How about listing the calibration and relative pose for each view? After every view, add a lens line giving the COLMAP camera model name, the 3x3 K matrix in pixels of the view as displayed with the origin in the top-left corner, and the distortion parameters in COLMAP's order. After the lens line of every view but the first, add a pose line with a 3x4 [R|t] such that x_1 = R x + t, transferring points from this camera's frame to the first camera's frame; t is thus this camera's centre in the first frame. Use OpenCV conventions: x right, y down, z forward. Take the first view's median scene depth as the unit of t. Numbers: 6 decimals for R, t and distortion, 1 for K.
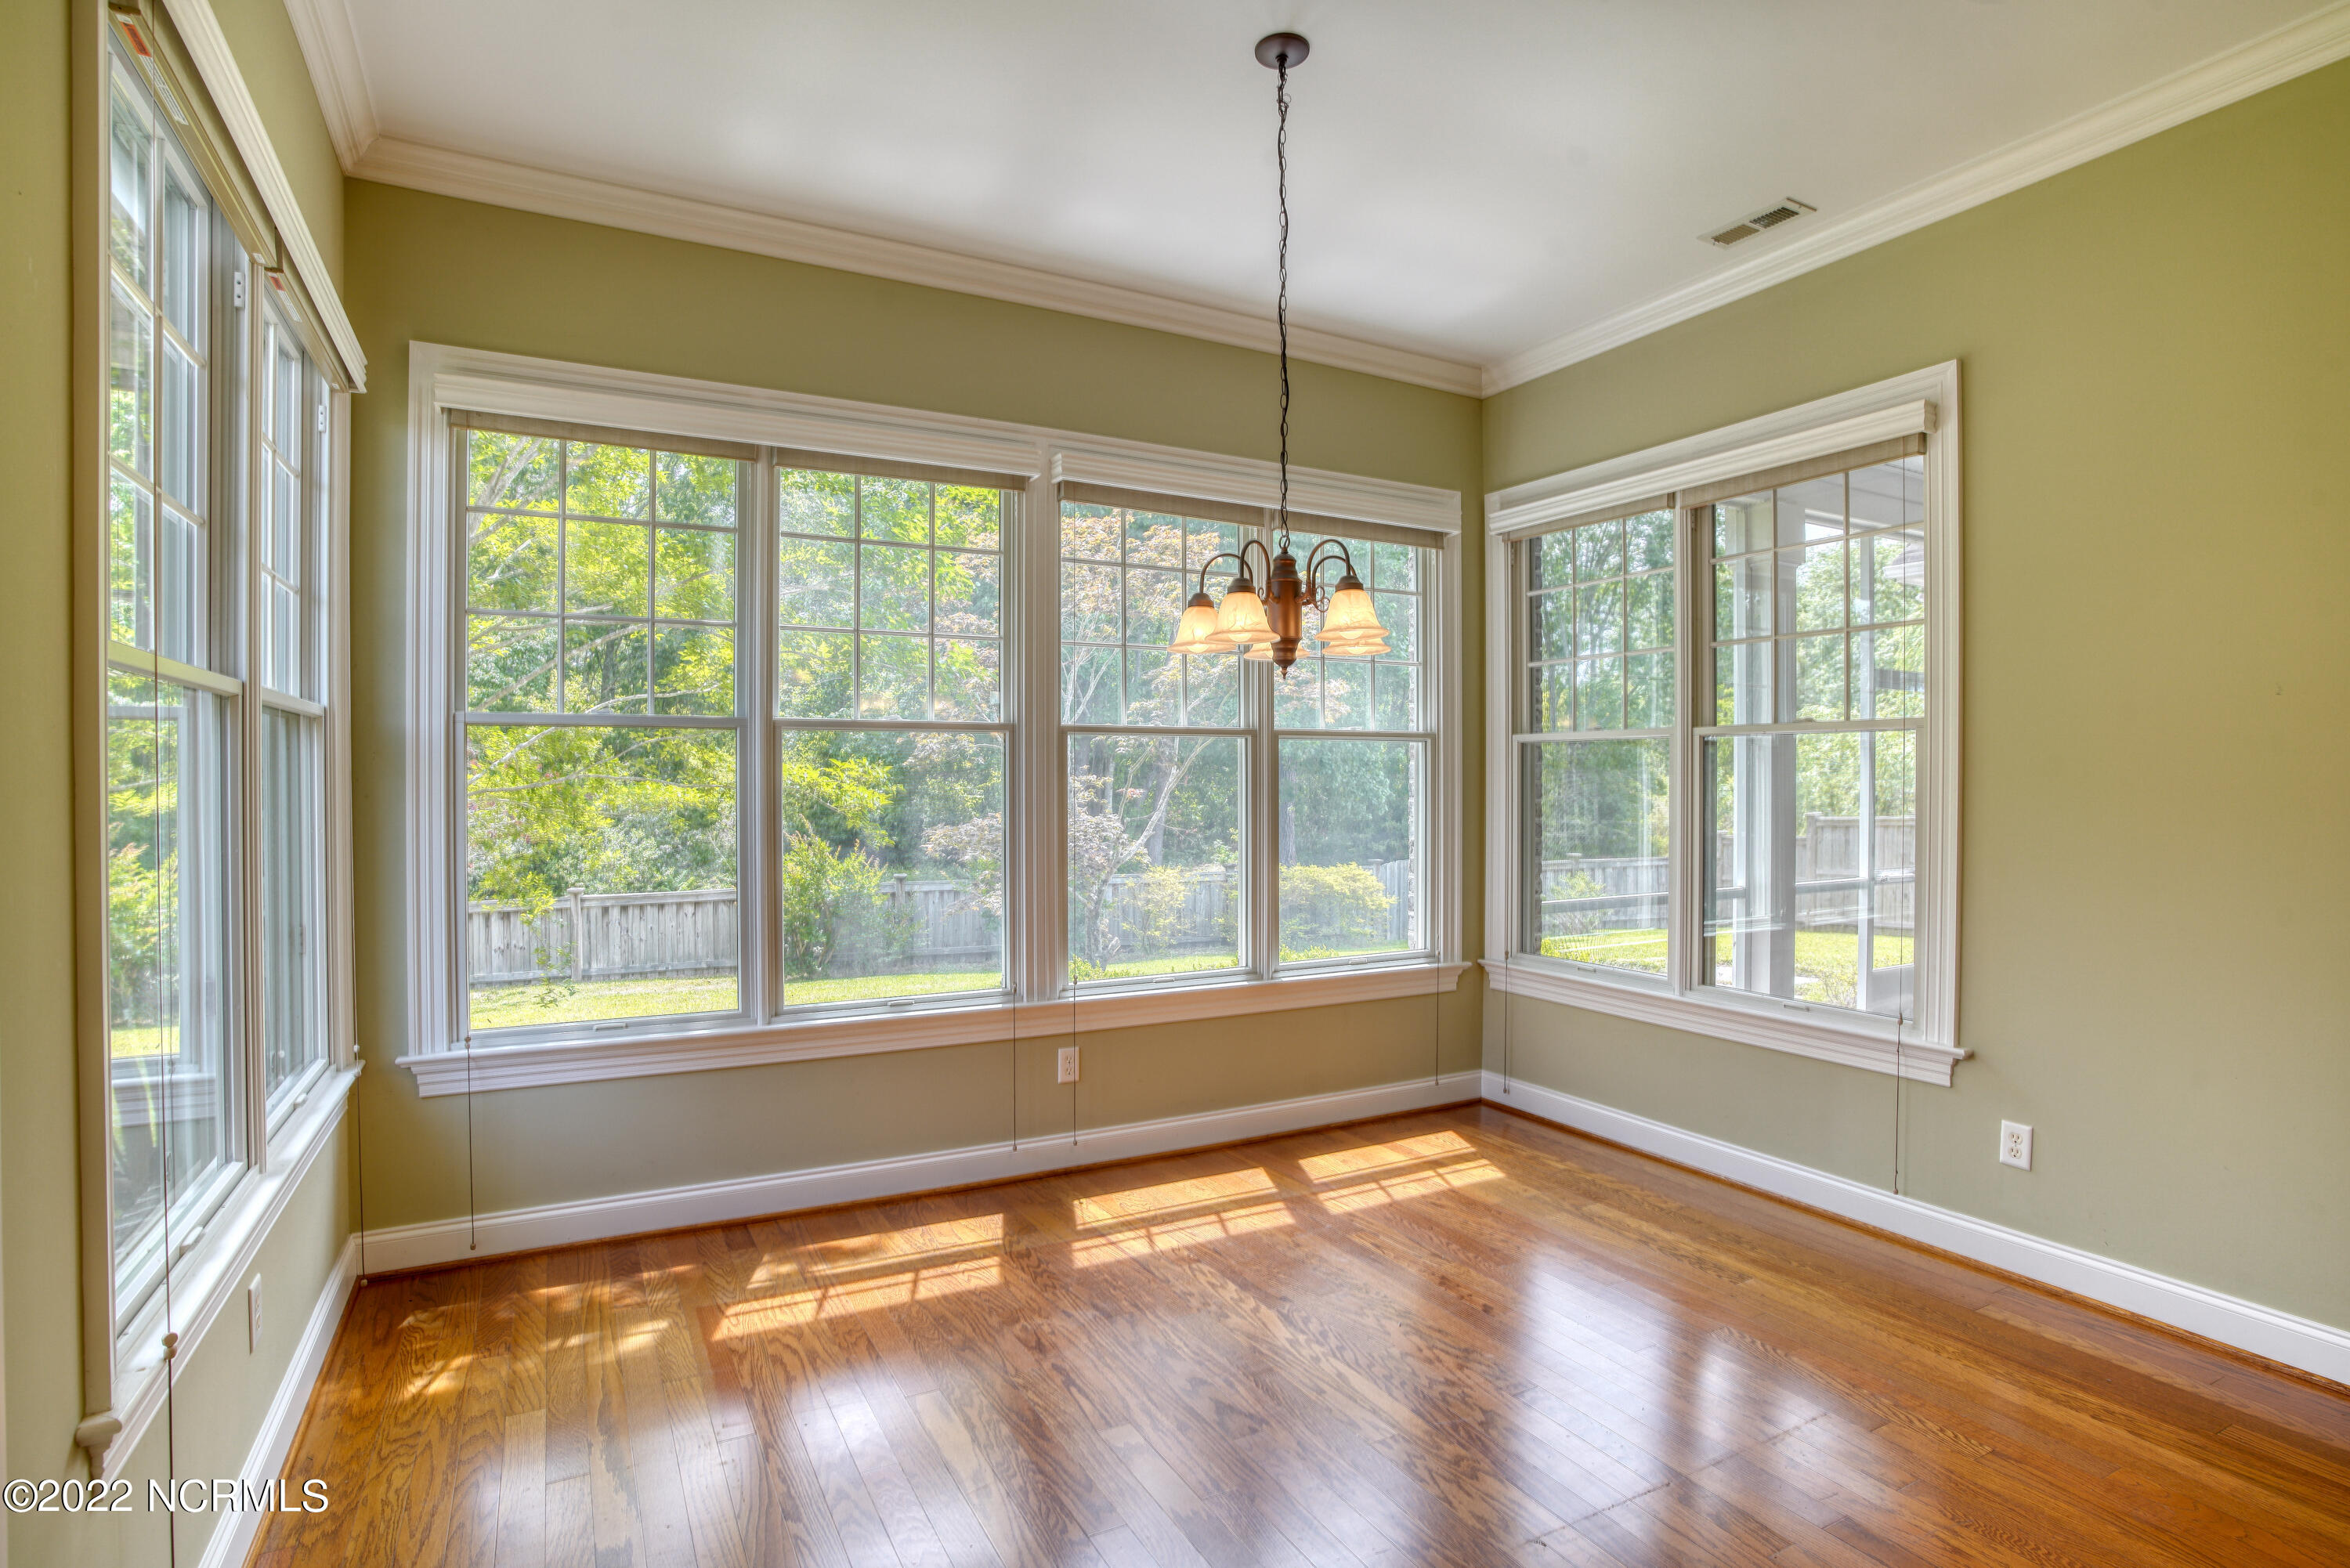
lens RADIAL K [[1162.0, 0, 1212.5], [0, 1162.0, 804.1], [0, 0, 1]] dist [-0.082302, 0.034883]
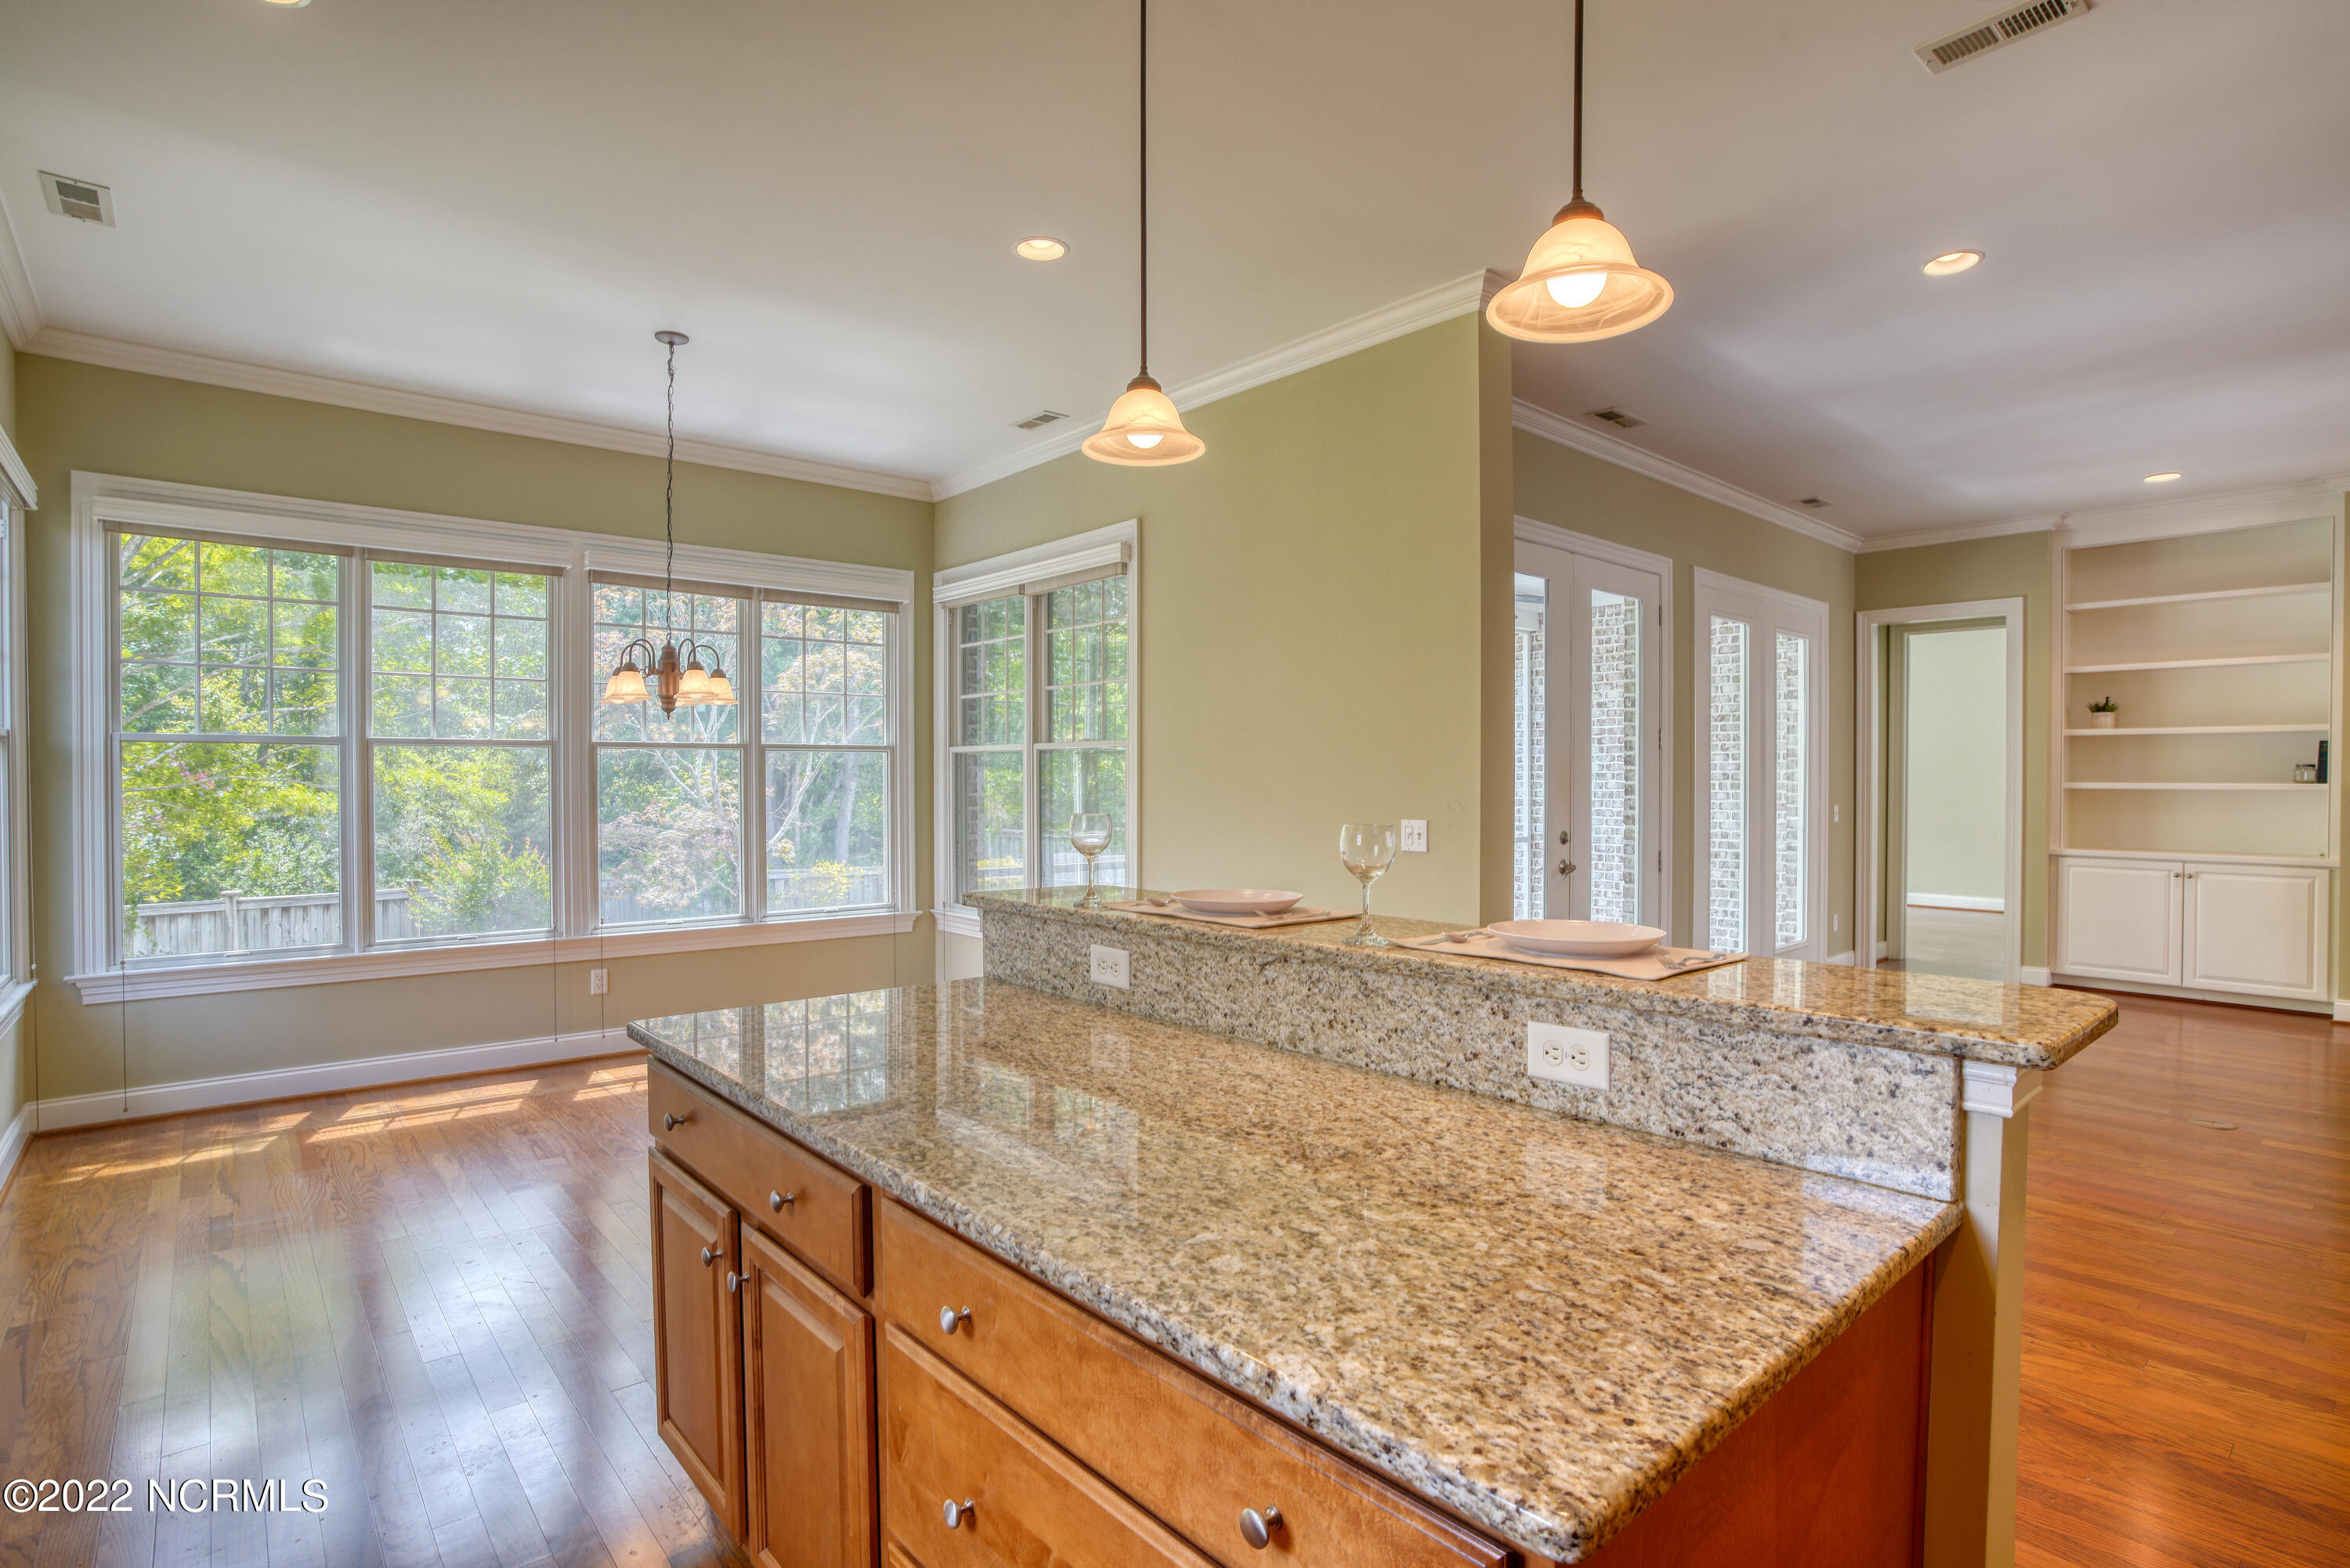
lens RADIAL K [[1161.3, 0, 1160.0], [0, 1161.3, 796.9], [0, 0, 1]] dist [-0.072315, 0.031247]
pose [[0.984353, -0.005424, 0.176126, 0.321013], [0.006491, 0.999964, -0.005483, 0.012155], [-0.176090, 0.006541, 0.984352, -0.521389]]
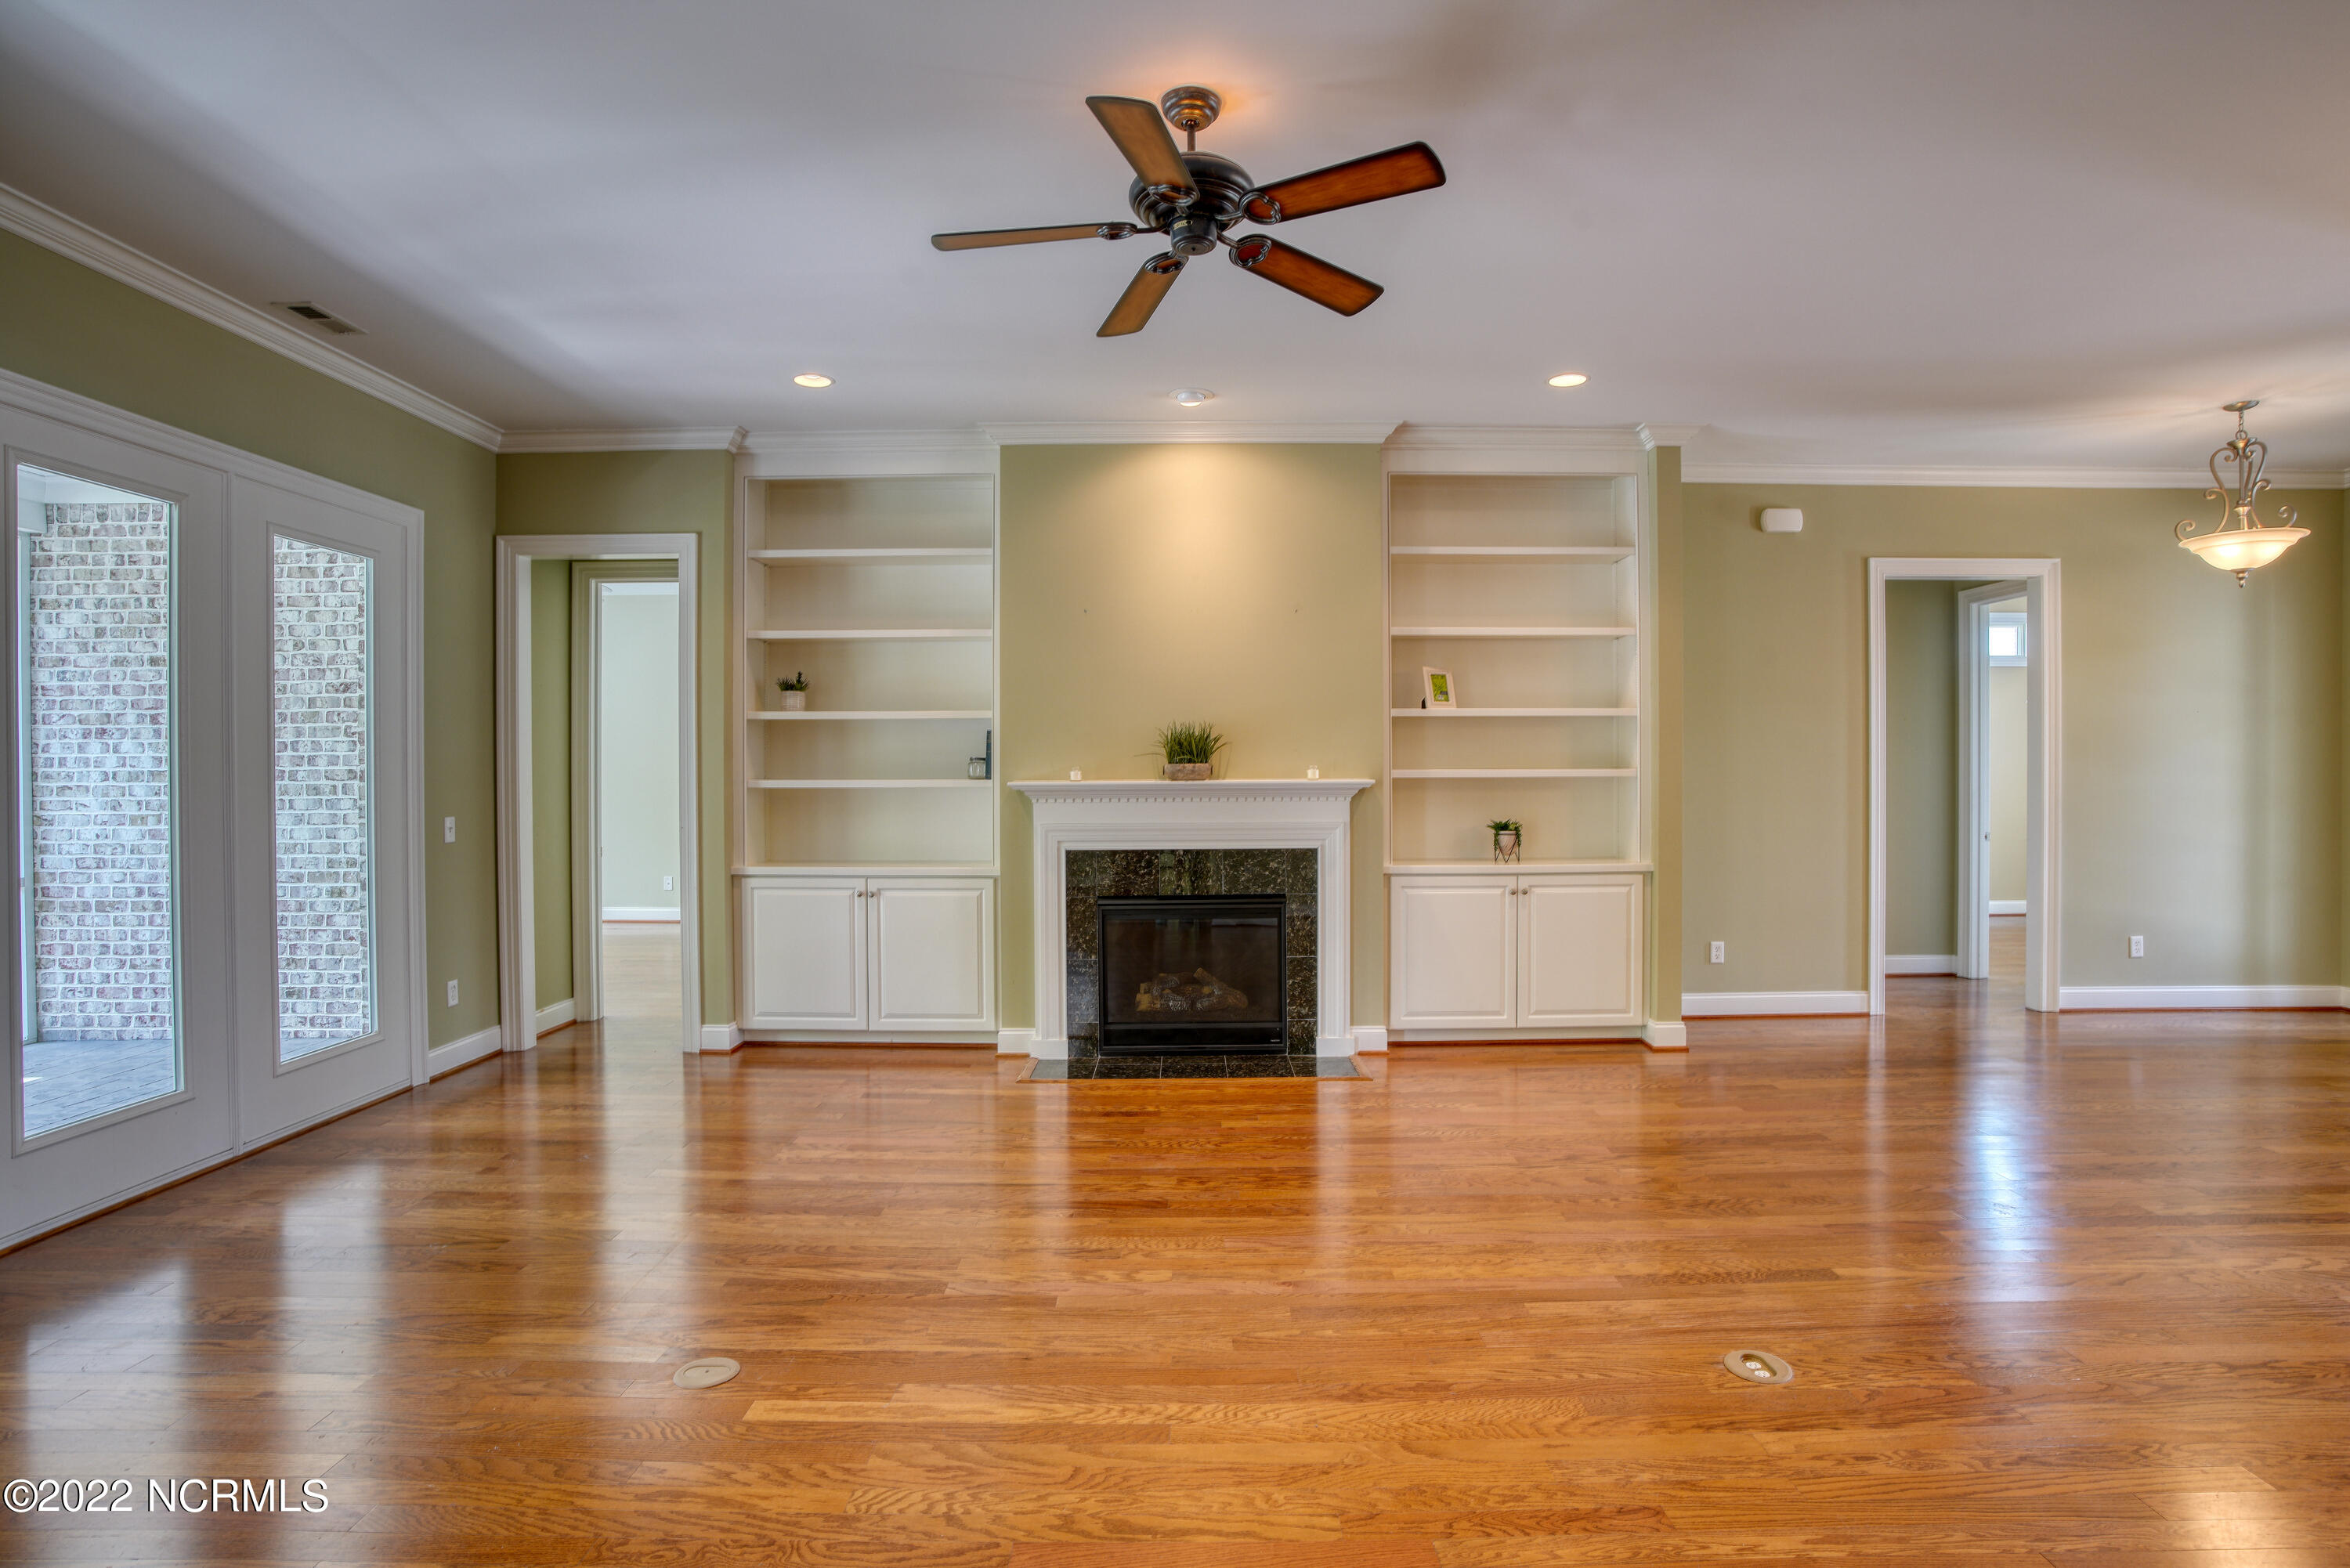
lens RADIAL K [[1170.0, 0, 1196.1], [0, 1170.0, 778.4], [0, 0, 1]] dist [-0.076283, 0.036323]
pose [[0.498424, -0.010921, 0.866865, 1.191665], [0.026412, 0.999648, -0.002593, 0.003801], [-0.866531, 0.024188, 0.498537, -0.161321]]
